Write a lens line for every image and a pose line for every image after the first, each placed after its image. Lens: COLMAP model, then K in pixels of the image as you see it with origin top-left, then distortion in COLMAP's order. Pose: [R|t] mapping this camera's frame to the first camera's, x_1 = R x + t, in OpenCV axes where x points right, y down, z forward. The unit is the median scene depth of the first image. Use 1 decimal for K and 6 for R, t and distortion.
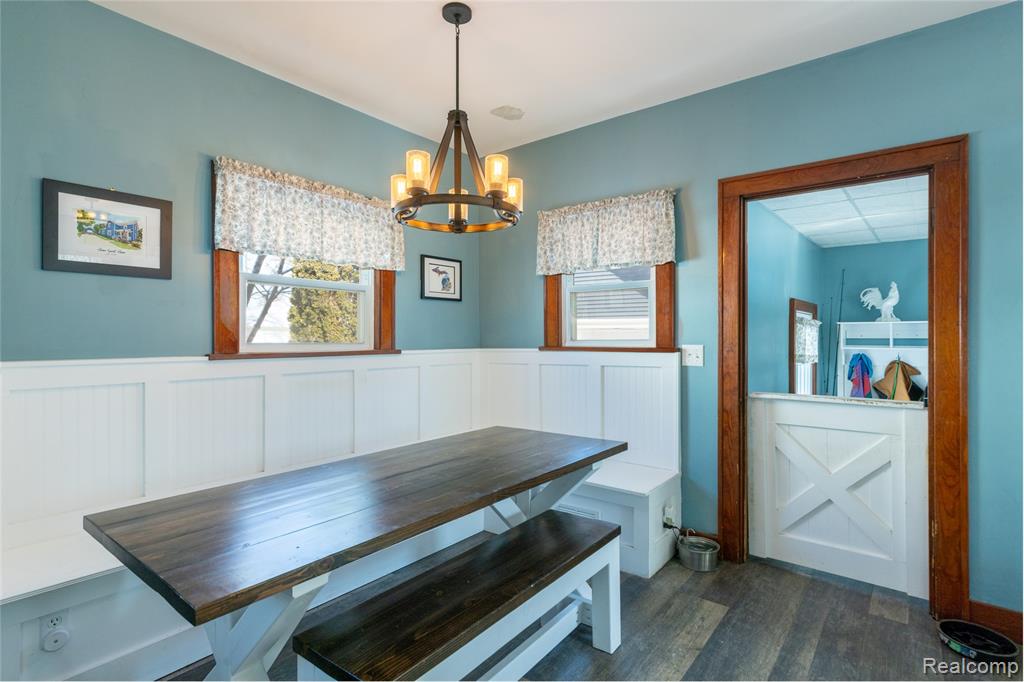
lens RADIAL K [[502.8, 0, 512.0], [0, 502.8, 341.0], [0, 0, 1]] dist [0.005307, 0.000406]
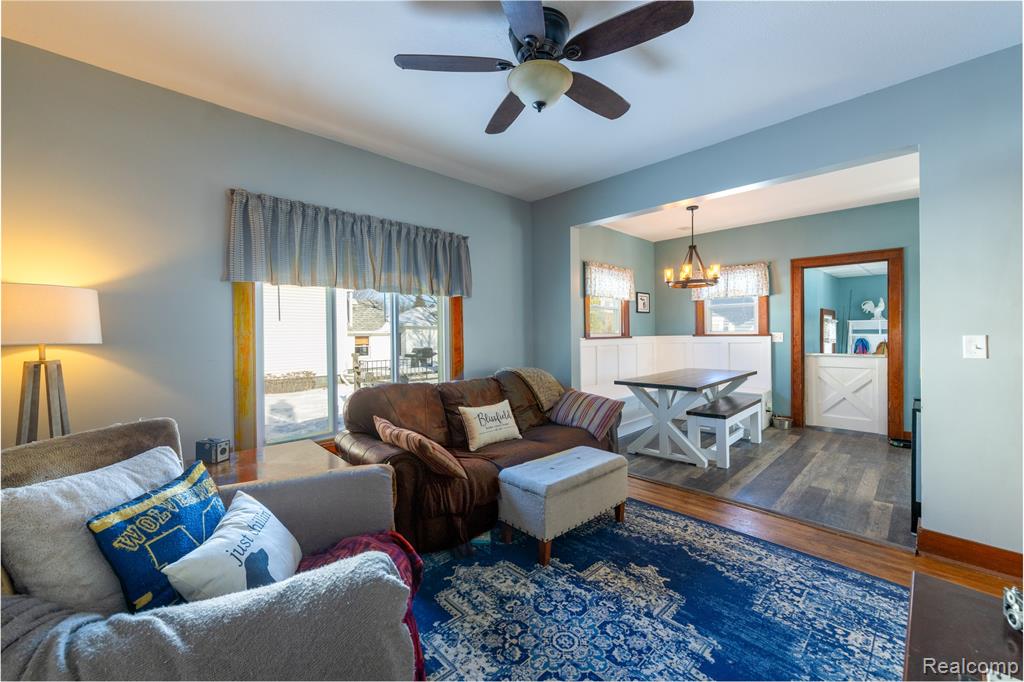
lens RADIAL K [[405.9, 0, 512.0], [0, 405.9, 341.0], [0, 0, 1]] dist [-0.002141, -0.000295]
pose [[0.993079, -0.006853, -0.117245, -0.598737], [0.008166, 0.999909, 0.010719, 0.016270], [0.117160, -0.011602, 0.993045, -0.923568]]
